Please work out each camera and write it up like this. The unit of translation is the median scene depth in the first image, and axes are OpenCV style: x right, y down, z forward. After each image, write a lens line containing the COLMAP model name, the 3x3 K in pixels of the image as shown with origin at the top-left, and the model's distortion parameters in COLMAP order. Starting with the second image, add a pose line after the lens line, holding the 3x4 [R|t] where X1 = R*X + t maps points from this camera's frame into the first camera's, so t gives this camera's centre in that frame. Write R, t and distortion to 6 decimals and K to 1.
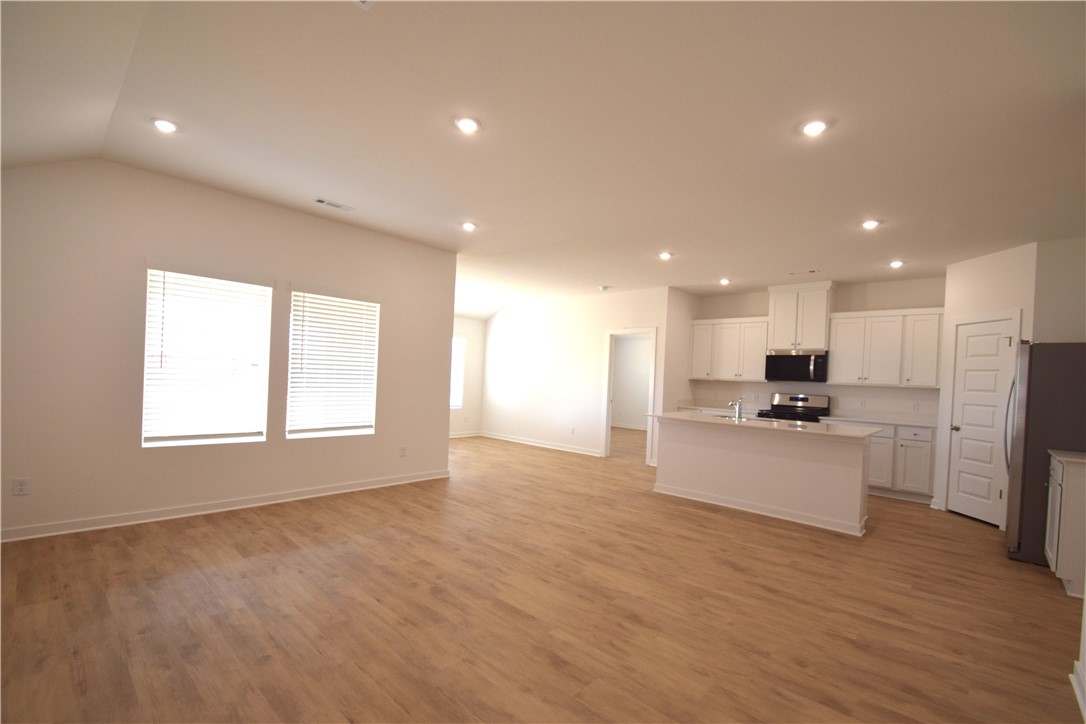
lens RADIAL K [[478.7, 0, 540.8], [0, 478.7, 377.3], [0, 0, 1]] dist [0.004415, -0.010435]
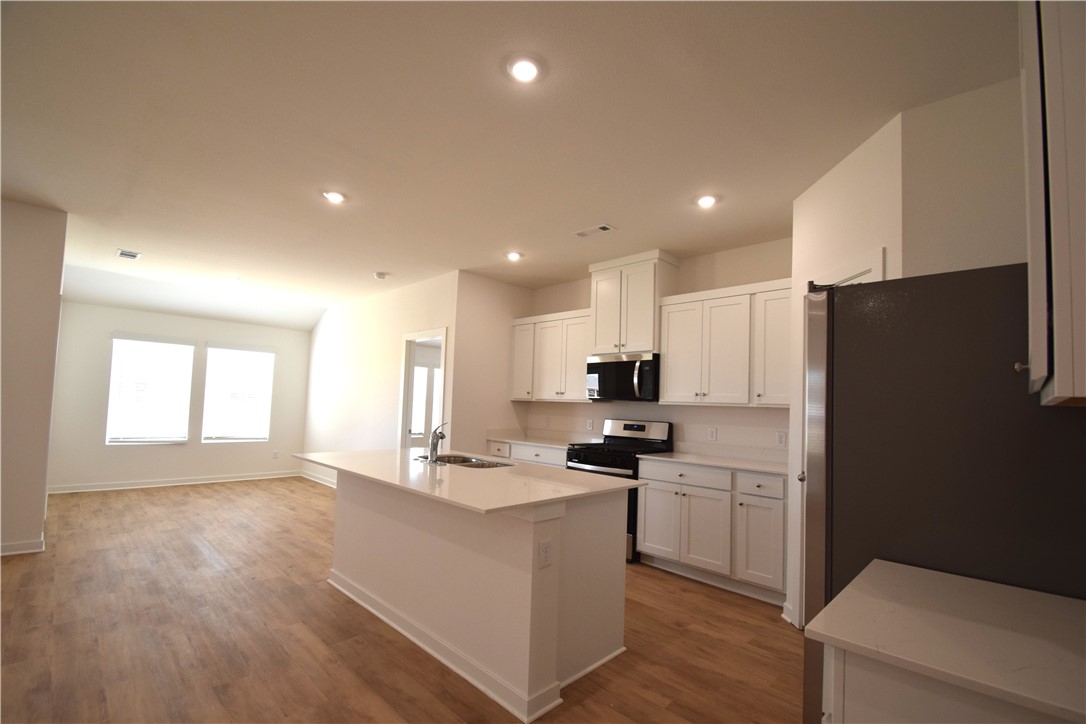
lens RADIAL K [[478.7, 0, 539.3], [0, 478.7, 379.9], [0, 0, 1]] dist [0.004415, -0.010435]
pose [[0.999541, -0.009475, -0.028763, 0.667198], [0.007911, 0.998510, -0.053986, 0.022339], [0.029232, 0.053734, 0.998127, 0.494953]]
